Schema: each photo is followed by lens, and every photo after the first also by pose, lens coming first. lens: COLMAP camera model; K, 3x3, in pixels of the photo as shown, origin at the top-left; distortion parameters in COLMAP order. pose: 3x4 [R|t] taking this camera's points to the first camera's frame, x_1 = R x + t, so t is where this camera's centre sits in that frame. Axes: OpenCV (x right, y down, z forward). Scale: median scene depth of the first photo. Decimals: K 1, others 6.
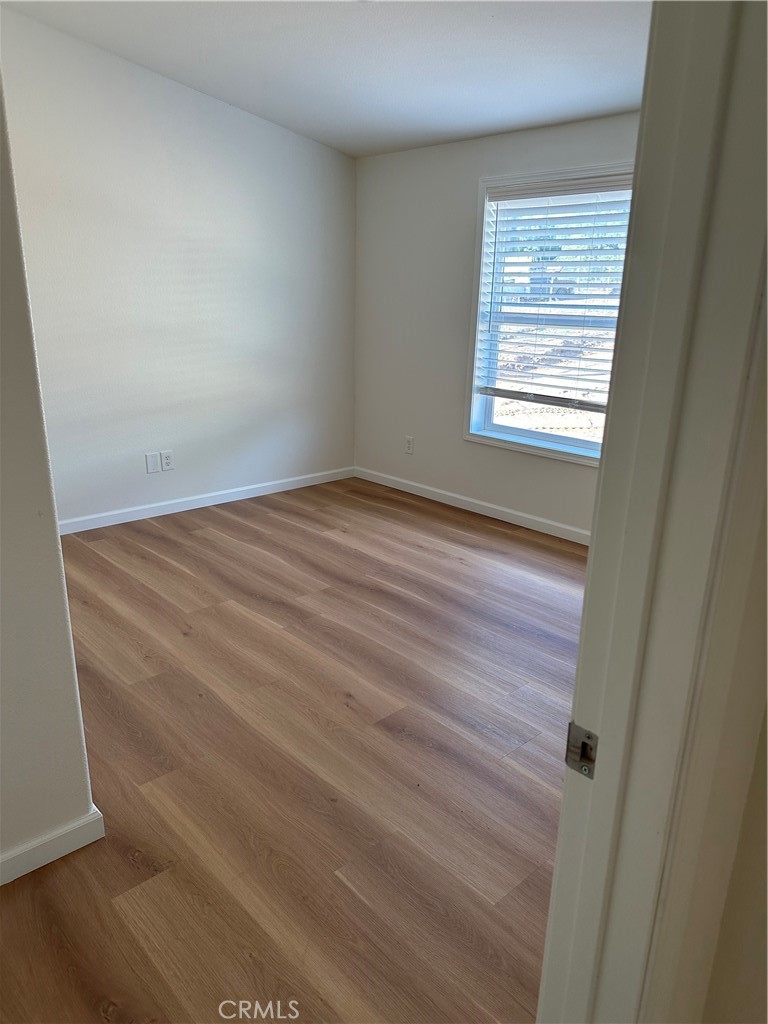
lens RADIAL K [[716.1, 0, 380.6], [0, 716.1, 511.0], [0, 0, 1]] dist [0.086317, -0.122574]
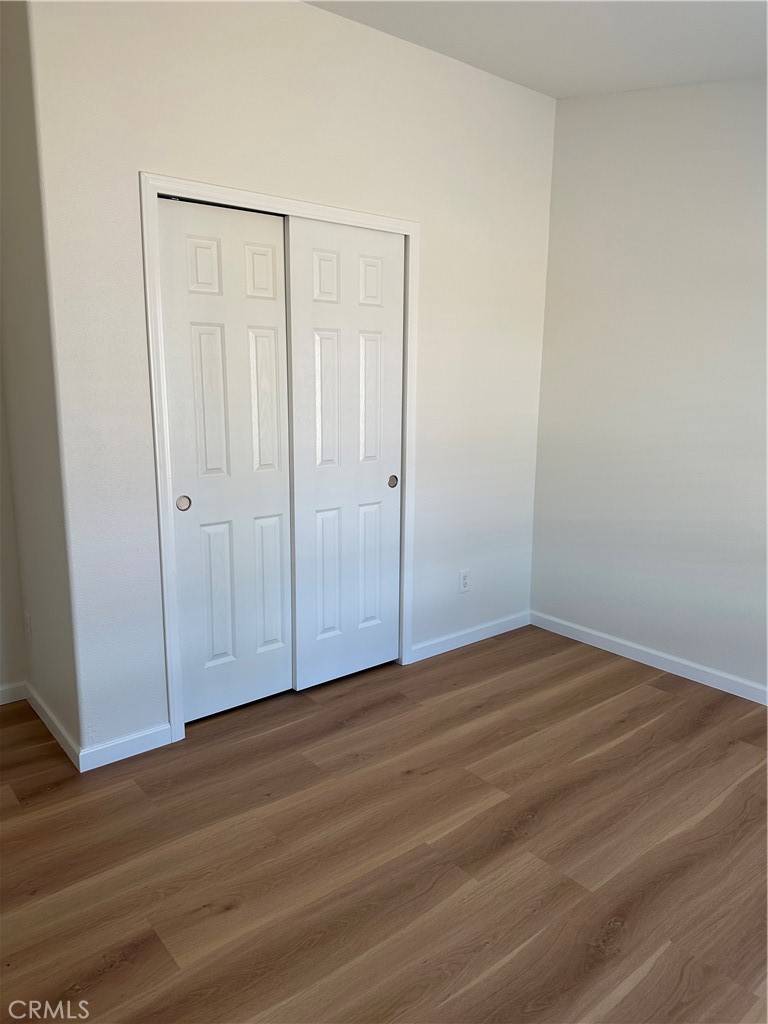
lens RADIAL K [[716.1, 0, 380.6], [0, 716.1, 511.0], [0, 0, 1]] dist [0.086317, -0.122574]
pose [[-0.072483, 0.159842, -0.984478, 0.490767], [-0.294270, 0.939705, 0.174239, -0.242803], [0.952970, 0.302331, -0.021076, 0.823669]]
